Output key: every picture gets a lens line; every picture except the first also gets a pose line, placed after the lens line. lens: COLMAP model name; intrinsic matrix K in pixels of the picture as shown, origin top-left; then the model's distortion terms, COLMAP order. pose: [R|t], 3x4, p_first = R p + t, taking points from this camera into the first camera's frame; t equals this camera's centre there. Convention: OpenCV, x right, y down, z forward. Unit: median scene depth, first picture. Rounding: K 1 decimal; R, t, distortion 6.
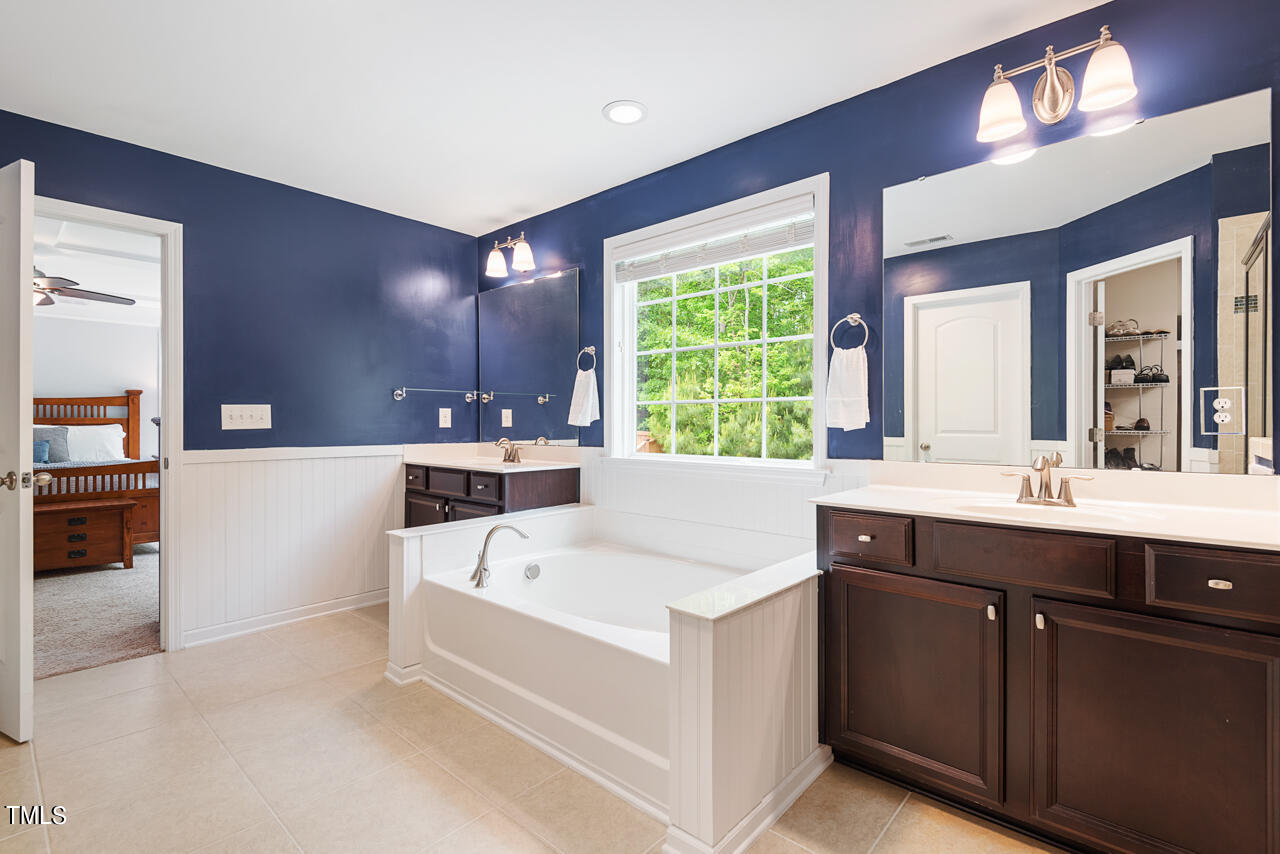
lens RADIAL K [[580.0, 0, 654.2], [0, 580.0, 425.0], [0, 0, 1]] dist [0.029143, -0.018635]
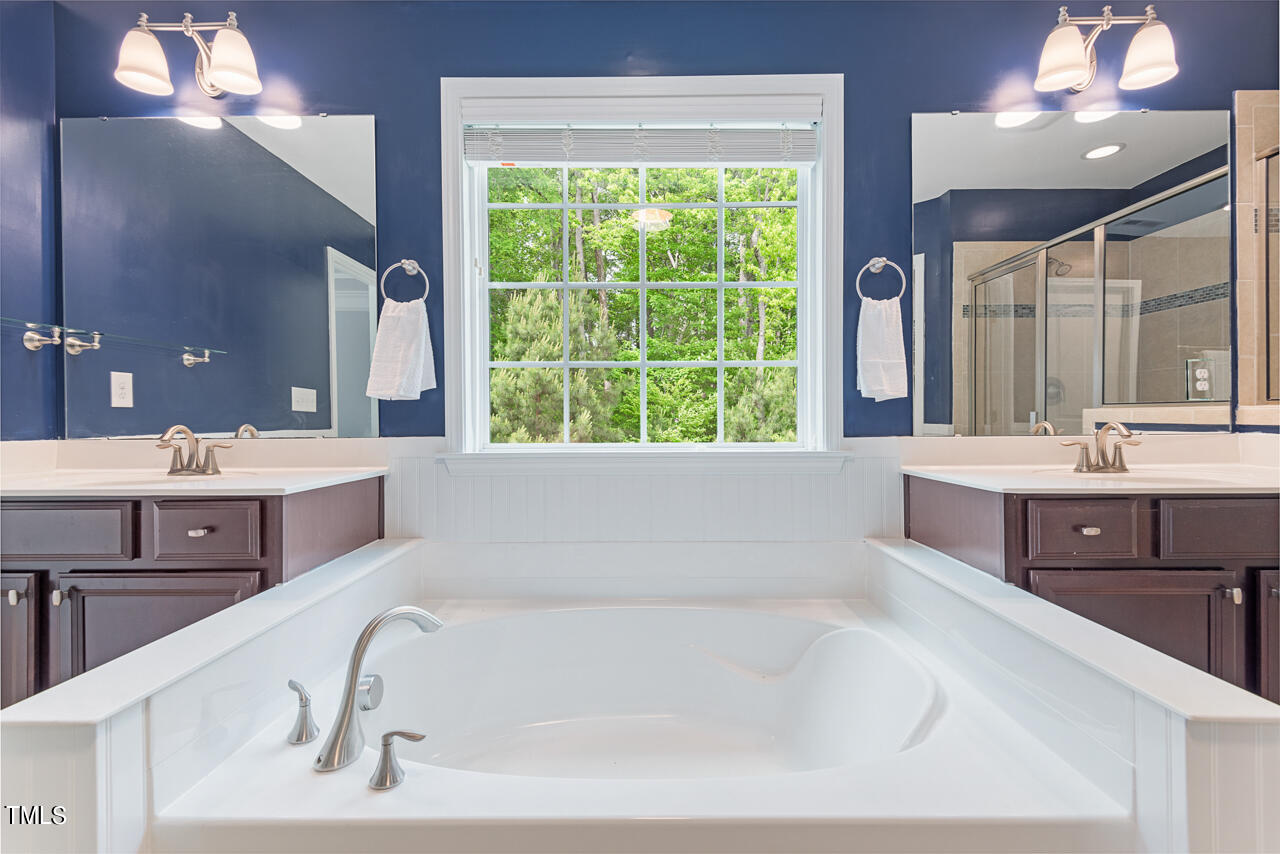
lens RADIAL K [[580.0, 0, 642.5], [0, 580.0, 414.7], [0, 0, 1]] dist [0.029143, -0.018635]
pose [[0.760148, -0.013308, 0.649614, -0.315257], [0.009016, 0.999910, 0.009934, 0.012313], [-0.649688, -0.001694, 0.760199, 0.424039]]
